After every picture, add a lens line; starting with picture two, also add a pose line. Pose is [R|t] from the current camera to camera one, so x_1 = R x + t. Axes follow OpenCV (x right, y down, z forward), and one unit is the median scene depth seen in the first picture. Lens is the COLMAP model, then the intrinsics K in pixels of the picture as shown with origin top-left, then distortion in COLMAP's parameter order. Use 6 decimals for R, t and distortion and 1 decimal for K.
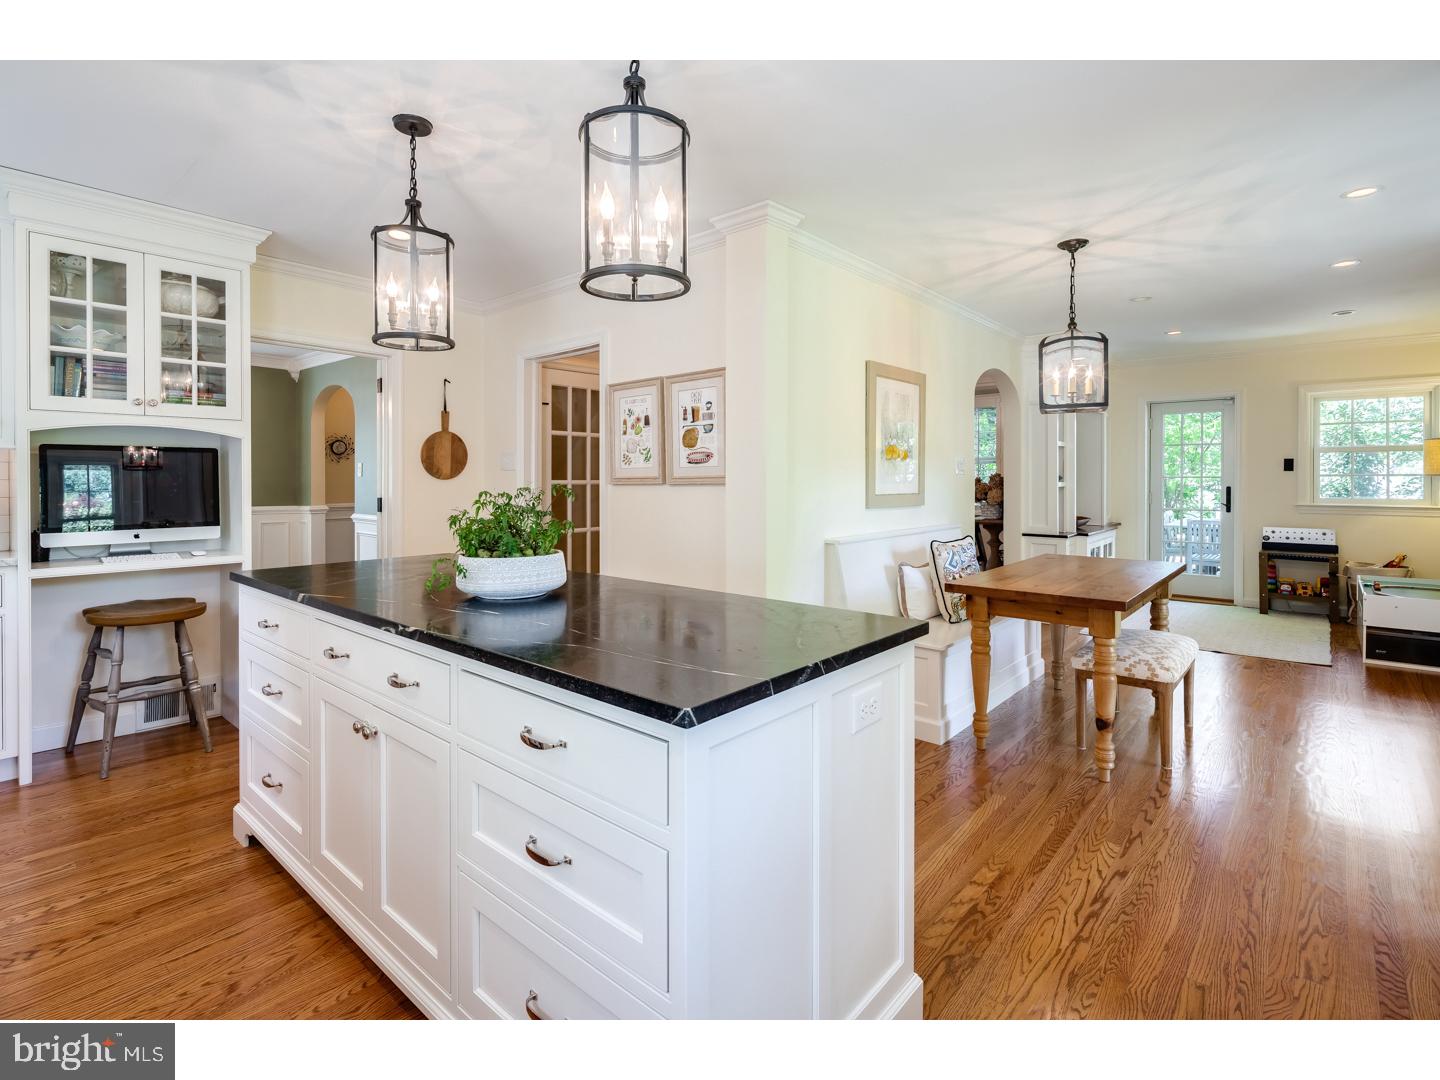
lens RADIAL K [[702.5, 0, 704.5], [0, 702.5, 470.9], [0, 0, 1]] dist [0.000327, 0.000320]
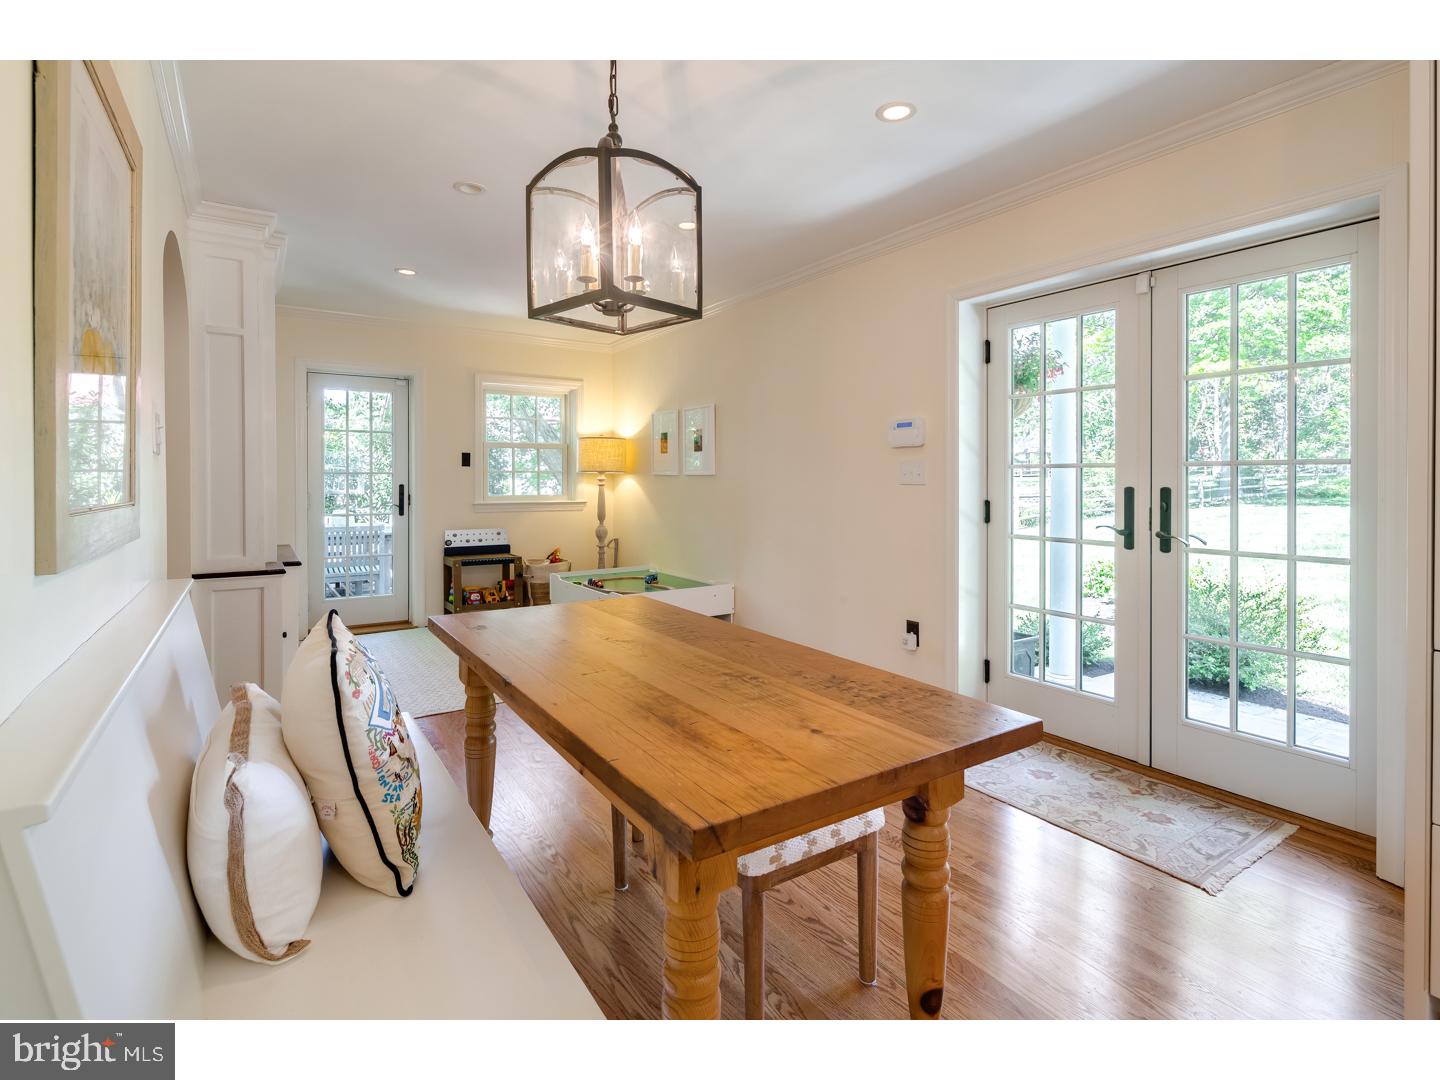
lens RADIAL K [[702.5, 0, 704.5], [0, 702.5, 470.9], [0, 0, 1]] dist [0.000327, 0.000320]
pose [[0.262176, 0.014795, 0.964907, 0.041958], [-0.011048, 0.999863, -0.012330, 0.013902], [-0.964957, -0.007428, 0.262304, 0.469909]]
